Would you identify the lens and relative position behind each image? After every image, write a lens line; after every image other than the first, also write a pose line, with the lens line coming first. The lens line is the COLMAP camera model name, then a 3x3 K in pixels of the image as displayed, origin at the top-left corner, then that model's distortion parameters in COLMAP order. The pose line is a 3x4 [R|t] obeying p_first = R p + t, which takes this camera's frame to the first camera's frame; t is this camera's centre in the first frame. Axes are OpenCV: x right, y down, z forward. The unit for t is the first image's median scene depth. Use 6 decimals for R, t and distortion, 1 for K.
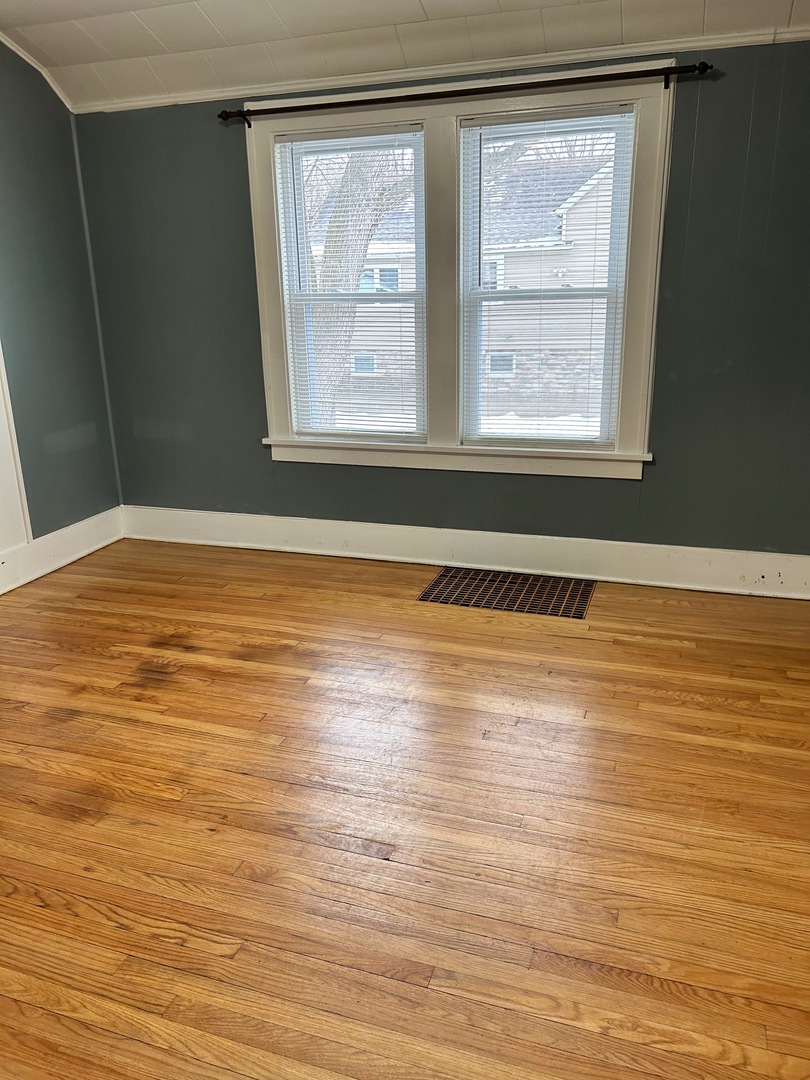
lens RADIAL K [[824.9, 0, 410.0], [0, 824.9, 552.2], [0, 0, 1]] dist [0.093372, -0.079225]
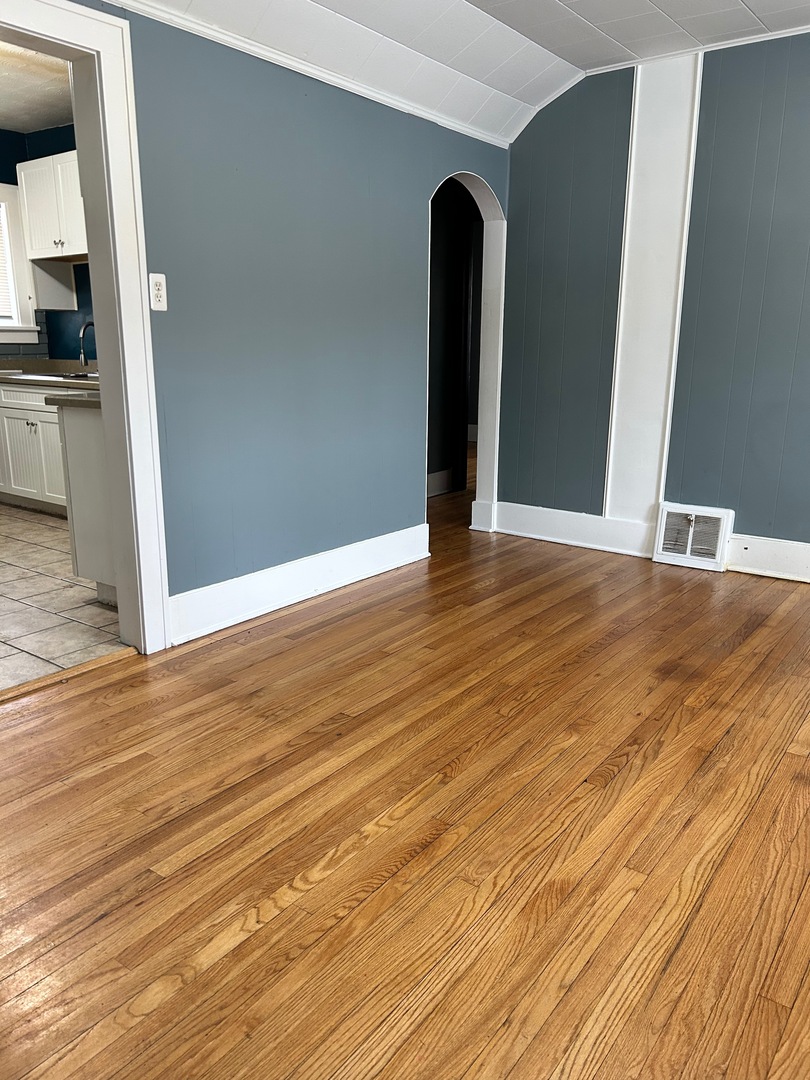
lens RADIAL K [[824.9, 0, 410.0], [0, 824.9, 552.2], [0, 0, 1]] dist [0.093372, -0.079225]
pose [[-0.308016, 0.251348, -0.917579, 1.180713], [-0.287062, 0.894965, 0.341516, -0.256983], [0.907040, 0.368594, -0.203511, 1.087263]]
